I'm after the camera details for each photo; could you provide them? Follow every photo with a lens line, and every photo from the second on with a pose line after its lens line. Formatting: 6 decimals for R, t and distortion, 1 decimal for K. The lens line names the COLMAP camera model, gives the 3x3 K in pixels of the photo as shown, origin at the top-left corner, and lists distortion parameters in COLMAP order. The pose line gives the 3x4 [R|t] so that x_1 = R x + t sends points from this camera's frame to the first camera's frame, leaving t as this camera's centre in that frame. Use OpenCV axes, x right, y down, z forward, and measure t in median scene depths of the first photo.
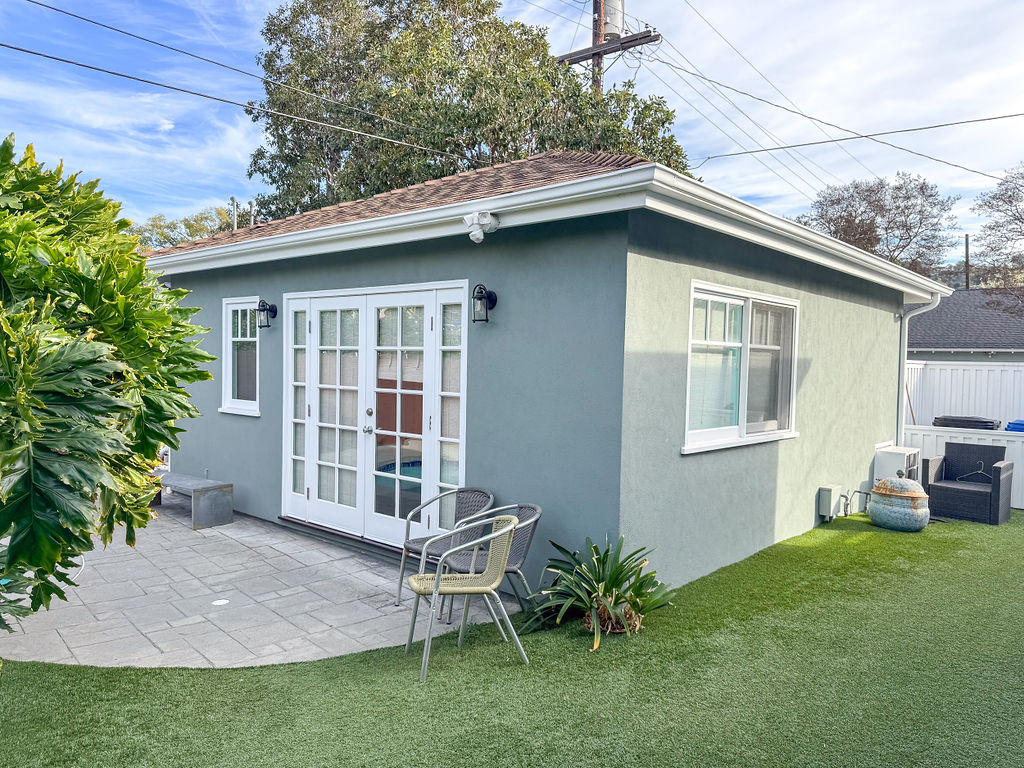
lens RADIAL K [[718.9, 0, 512.0], [0, 718.9, 384.0], [0, 0, 1]] dist [0.052821, -0.060338]
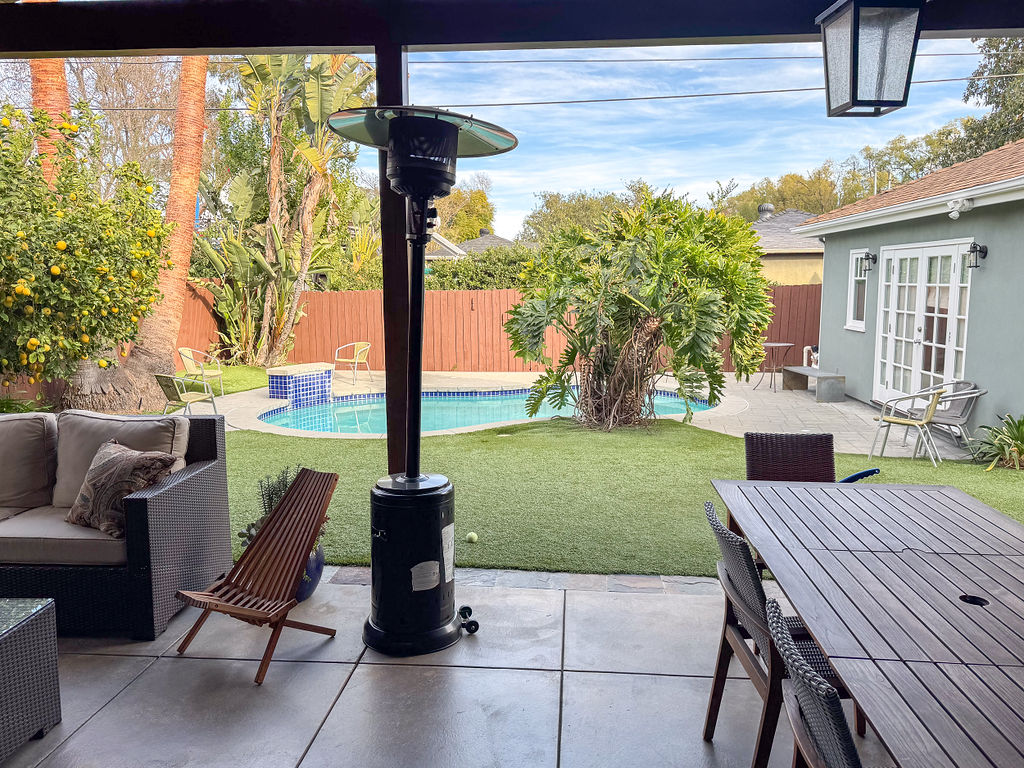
lens RADIAL K [[718.9, 0, 512.0], [0, 718.9, 384.0], [0, 0, 1]] dist [0.052821, -0.060338]
pose [[0.593867, 0.090209, -0.799490, 0.497627], [-0.008715, 0.994357, 0.105723, 0.000835], [0.804516, -0.055818, 0.591302, -0.538237]]
